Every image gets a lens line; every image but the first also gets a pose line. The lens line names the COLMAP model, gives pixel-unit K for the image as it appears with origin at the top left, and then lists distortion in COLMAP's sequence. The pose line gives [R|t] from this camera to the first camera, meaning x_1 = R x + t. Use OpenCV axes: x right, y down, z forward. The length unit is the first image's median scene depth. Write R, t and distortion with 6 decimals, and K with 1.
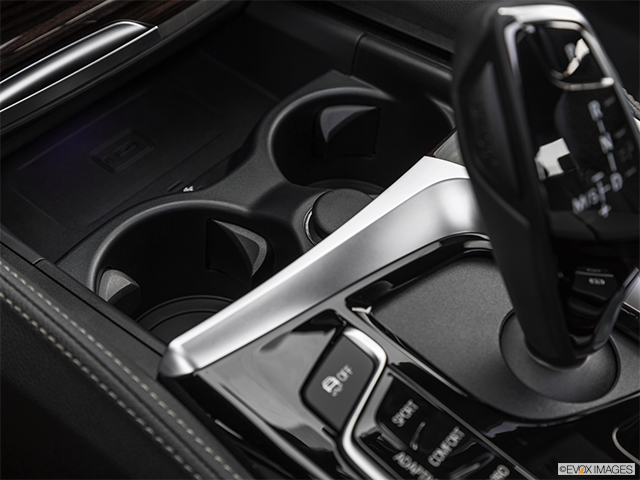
lens RADIAL K [[983.8, 0, 322.8], [0, 983.8, 235.7], [0, 0, 1]] dist [-0.016554, 0.000000]
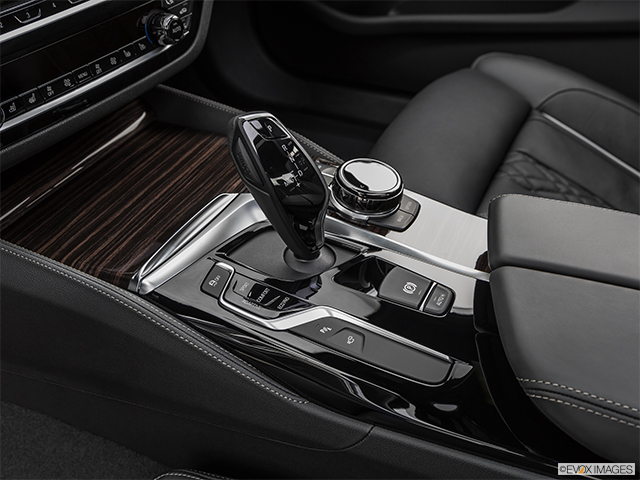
lens RADIAL K [[624.1, 0, 308.9], [0, 624.1, 224.9], [0, 0, 1]] dist [-0.016538, 0.000000]
pose [[0.970662, -0.206987, 0.122356, 0.076184], [0.221416, 0.967867, -0.119197, 0.236319], [-0.093752, 0.142791, 0.985303, -0.518373]]
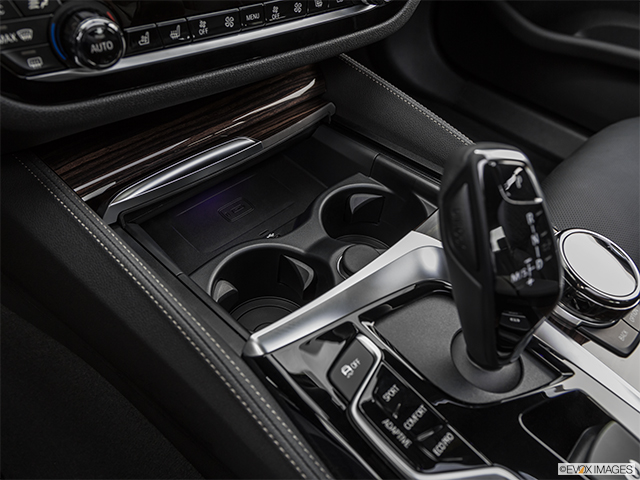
lens RADIAL K [[519.8, 0, 318.2], [0, 519.8, 242.3], [0, 0, 1]] dist [-0.024861, -0.012694]
pose [[0.995494, 0.081843, -0.047895, -0.013832], [-0.082796, 0.996399, -0.018267, -0.038070], [0.046228, 0.022150, 0.998685, 0.130358]]
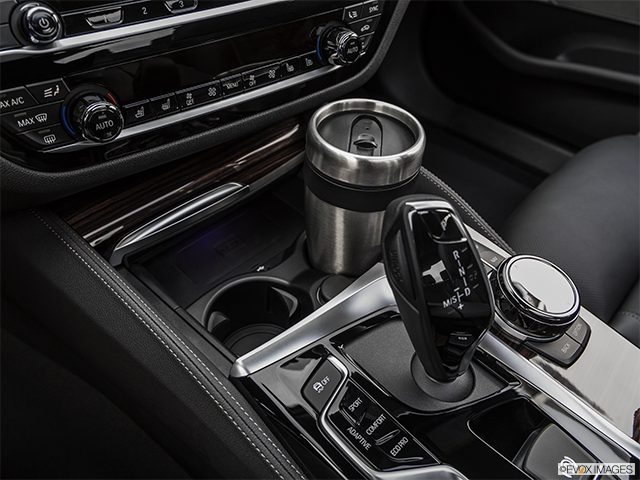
lens RADIAL K [[519.8, 0, 321.1], [0, 519.8, 241.9], [0, 0, 1]] dist [-0.024861, -0.012694]
pose [[0.997365, 0.041779, -0.059314, 0.060142], [-0.045334, 0.997174, -0.059907, -0.065788], [0.056644, 0.062438, 0.996440, -0.020598]]
